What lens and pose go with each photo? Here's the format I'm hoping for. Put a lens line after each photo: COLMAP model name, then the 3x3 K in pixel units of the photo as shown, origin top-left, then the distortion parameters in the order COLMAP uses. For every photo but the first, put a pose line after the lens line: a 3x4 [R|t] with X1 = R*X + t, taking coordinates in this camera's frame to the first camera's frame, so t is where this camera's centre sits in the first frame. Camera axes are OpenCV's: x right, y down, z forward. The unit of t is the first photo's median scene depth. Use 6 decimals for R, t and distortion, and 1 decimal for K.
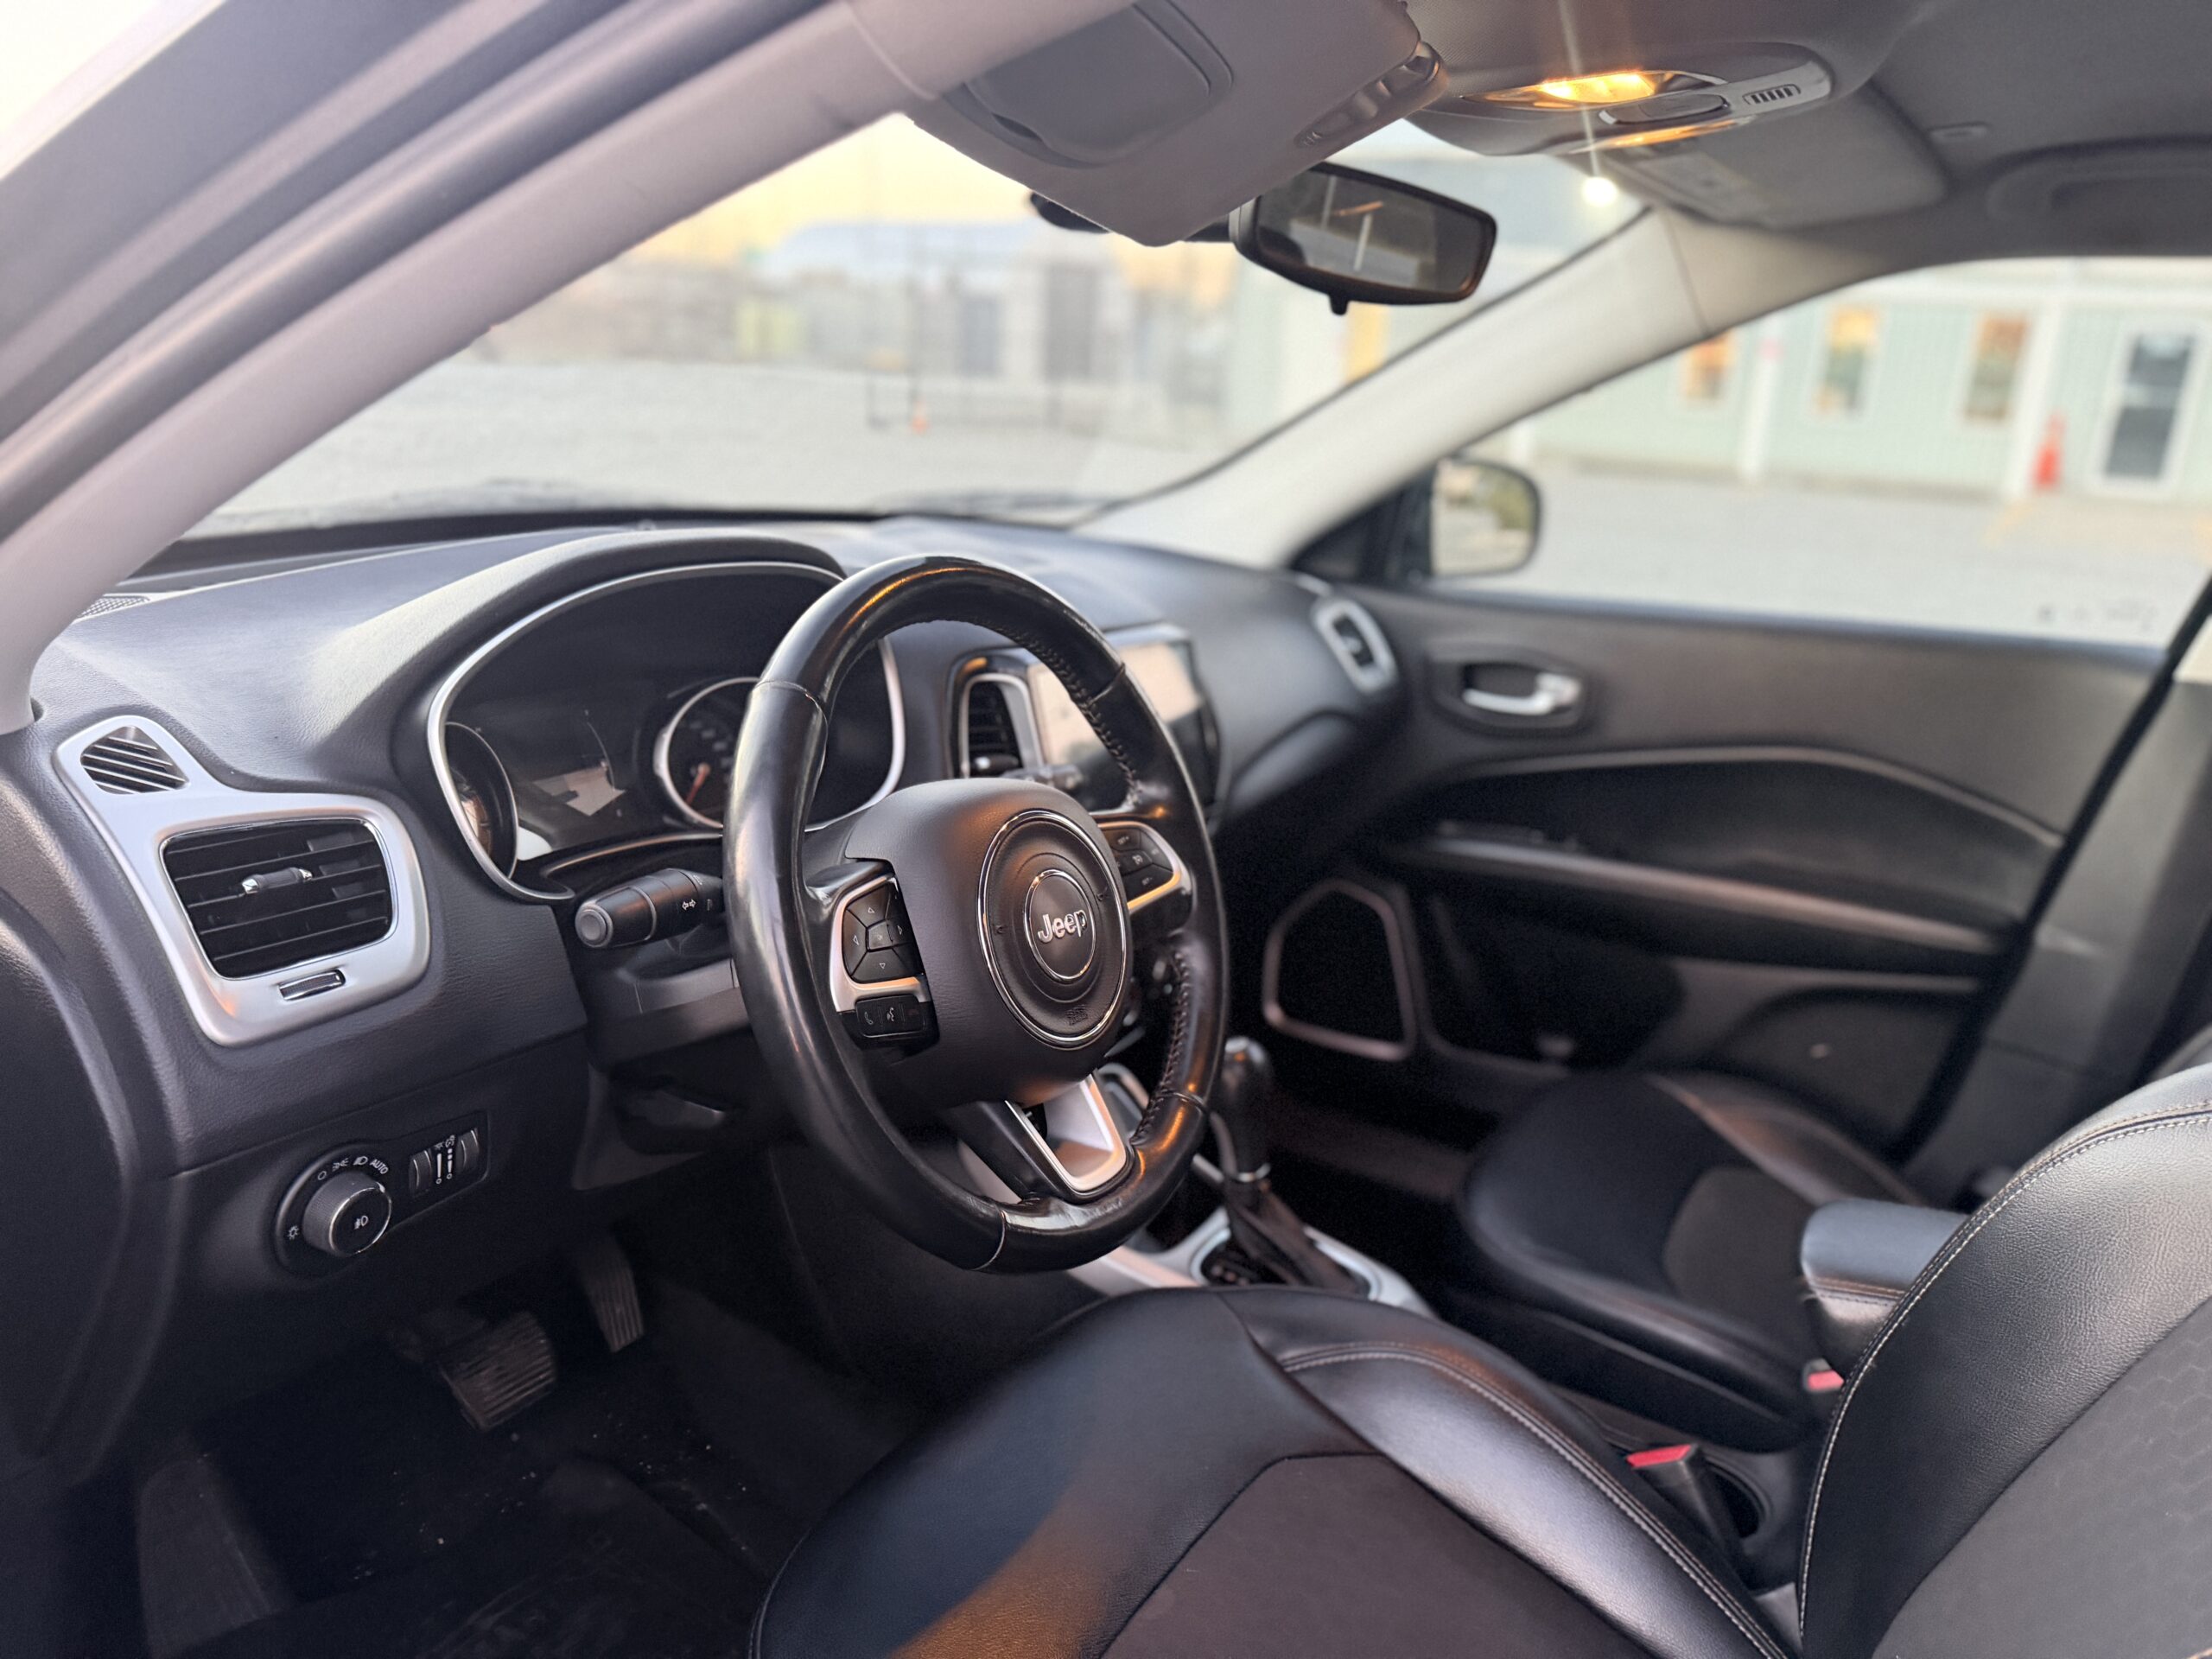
lens RADIAL K [[1586.1, 0, 1099.4], [0, 1586.1, 828.4], [0, 0, 1]] dist [0.015973, -0.014293]
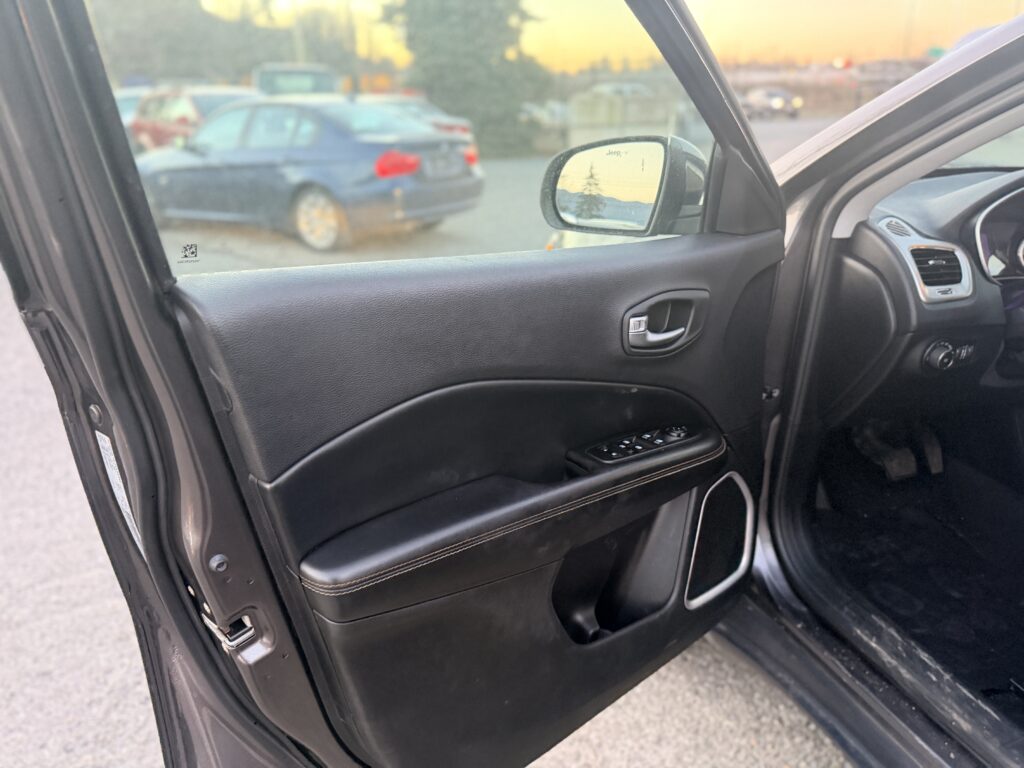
lens RADIAL K [[734.2, 0, 509.0], [0, 734.2, 383.5], [0, 0, 1]] dist [0.015973, -0.014293]
pose [[0.757809, 0.158516, -0.632928, -0.152274], [-0.109297, 0.987173, 0.116374, 0.209790], [0.643257, -0.019012, 0.765414, -0.875840]]
